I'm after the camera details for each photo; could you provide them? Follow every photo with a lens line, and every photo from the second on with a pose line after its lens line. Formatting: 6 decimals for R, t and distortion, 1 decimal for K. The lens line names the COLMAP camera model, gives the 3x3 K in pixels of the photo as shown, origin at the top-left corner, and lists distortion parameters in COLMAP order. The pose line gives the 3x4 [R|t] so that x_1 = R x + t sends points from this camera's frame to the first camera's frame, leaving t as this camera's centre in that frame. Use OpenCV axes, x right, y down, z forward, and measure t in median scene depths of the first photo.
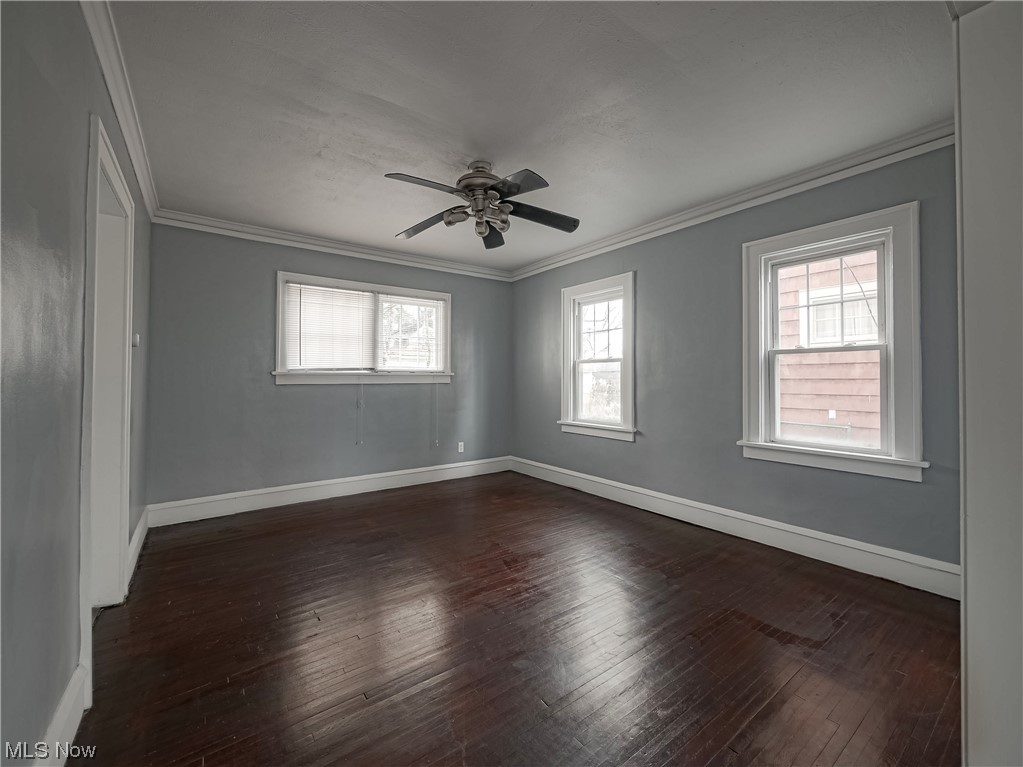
lens RADIAL K [[419.0, 0, 509.2], [0, 419.0, 382.4], [0, 0, 1]] dist [0.002925, 0.000137]
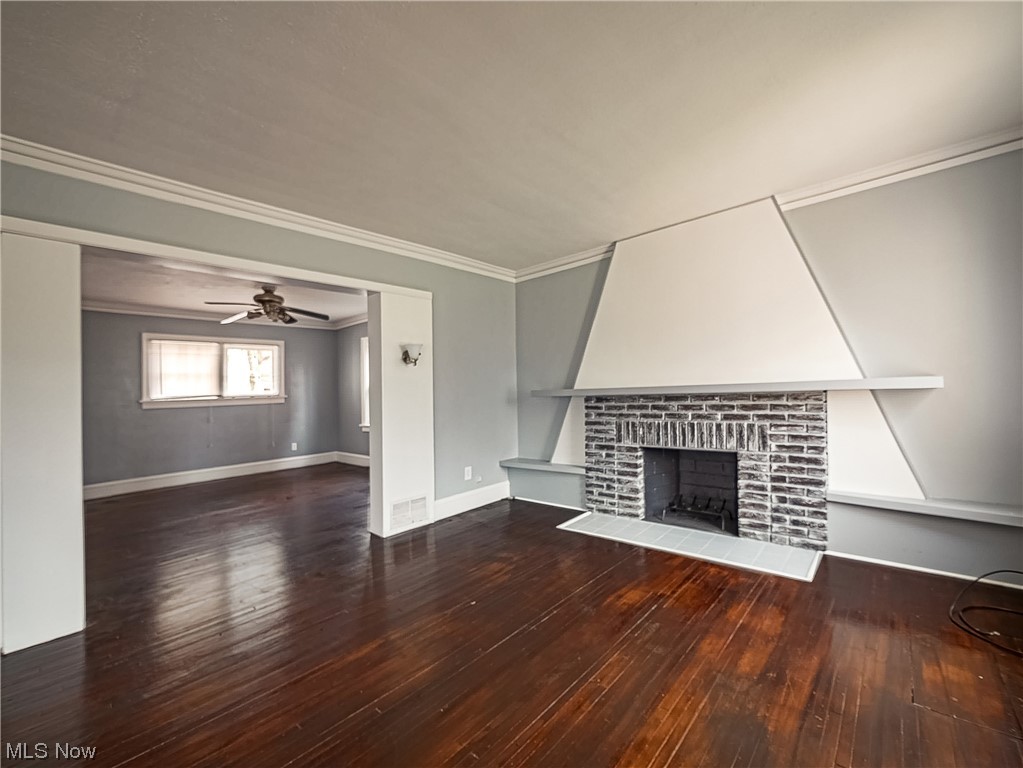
lens RADIAL K [[412.9, 0, 517.1], [0, 412.9, 380.2], [0, 0, 1]] dist [-0.001576, -0.000175]
pose [[0.975280, -0.028461, 0.219131, 0.365826], [0.033914, 0.999201, -0.021162, -0.019732], [-0.218354, 0.028071, 0.975466, -0.620905]]
